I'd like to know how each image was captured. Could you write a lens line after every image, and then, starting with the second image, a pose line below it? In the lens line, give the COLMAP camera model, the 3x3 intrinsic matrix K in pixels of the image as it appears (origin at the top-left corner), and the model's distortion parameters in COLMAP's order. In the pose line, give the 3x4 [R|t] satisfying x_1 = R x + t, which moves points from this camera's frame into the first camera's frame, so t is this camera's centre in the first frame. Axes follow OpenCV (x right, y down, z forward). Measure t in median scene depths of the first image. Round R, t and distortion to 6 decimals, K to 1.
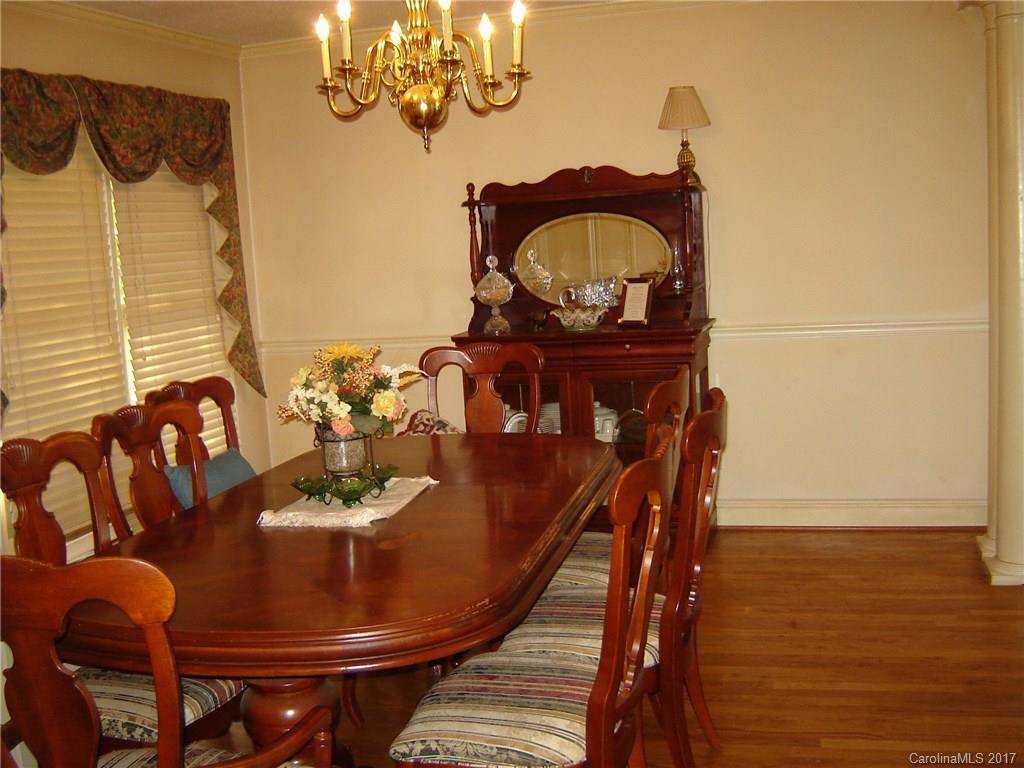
lens RADIAL K [[1138.5, 0, 512.0], [0, 1138.5, 384.0], [0, 0, 1]] dist [-0.133824, -0.002649]
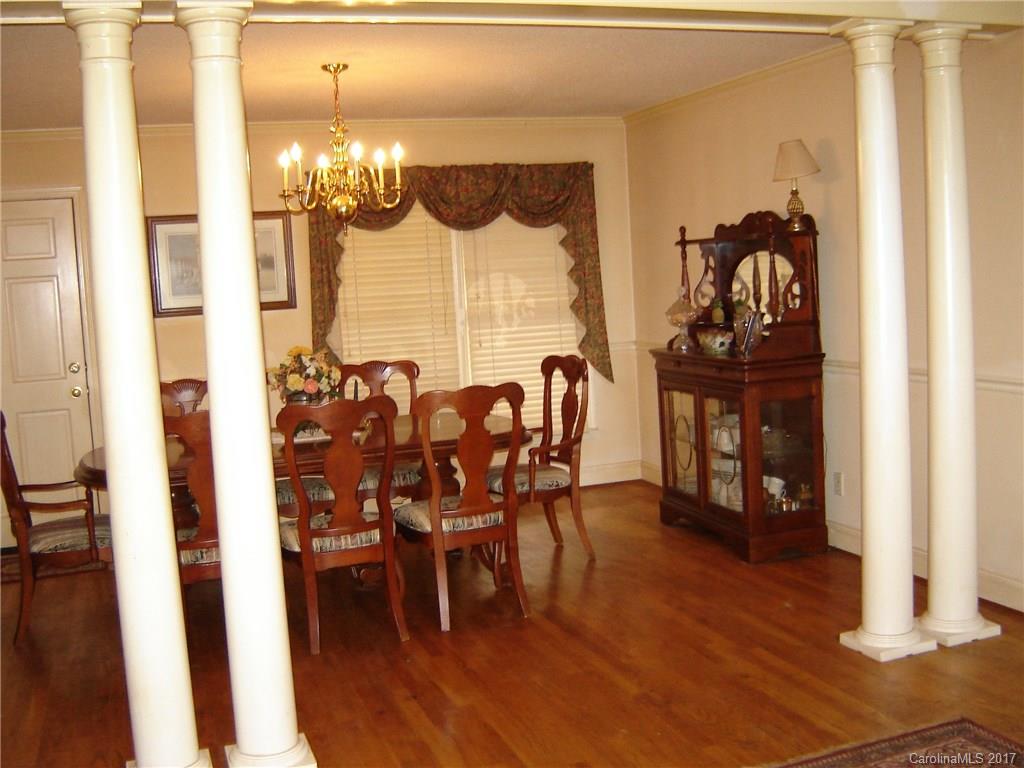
lens RADIAL K [[1152.0, 0, 512.0], [0, 1152.0, 384.0], [0, 0, 1]] dist [-0.109821, -0.041740]
pose [[0.553505, 0.113109, -0.825129, 0.935744], [-0.094003, 0.992889, 0.073047, -0.082905], [0.827524, 0.037132, 0.560201, 0.158177]]
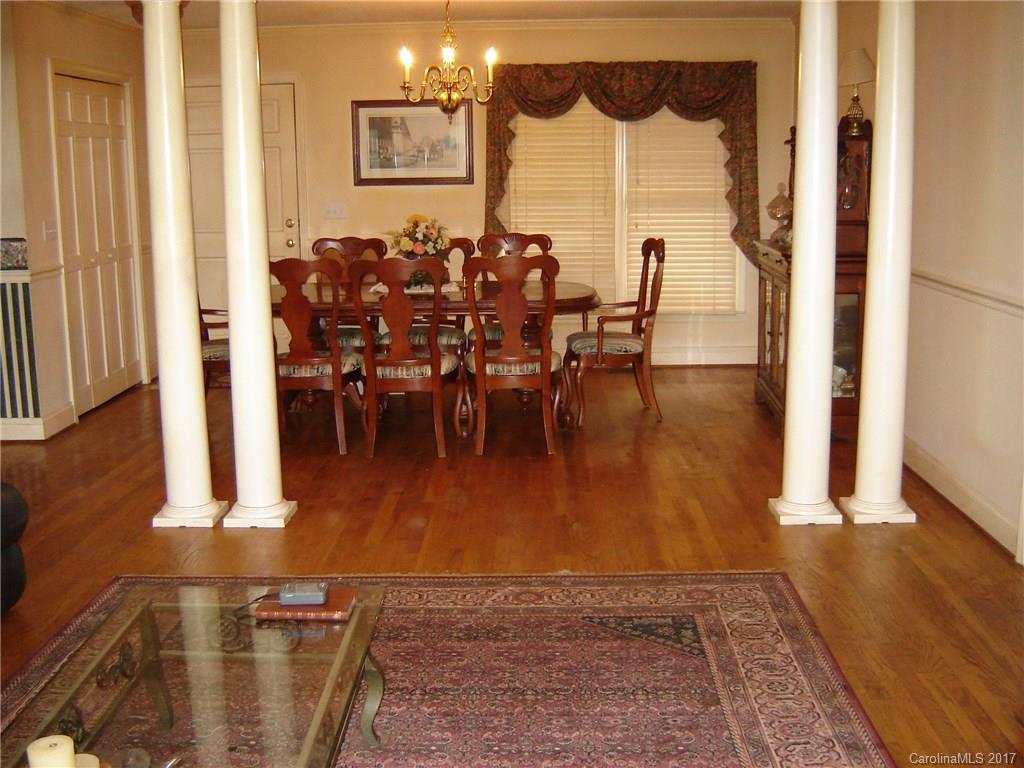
lens RADIAL K [[1152.0, 0, 512.0], [0, 1152.0, 384.0], [0, 0, 1]] dist [-0.109821, -0.041740]
pose [[0.216672, 0.240752, -0.946093, 1.244938], [-0.135883, 0.967118, 0.214983, -0.131157], [0.966741, 0.081978, 0.242262, 0.402729]]
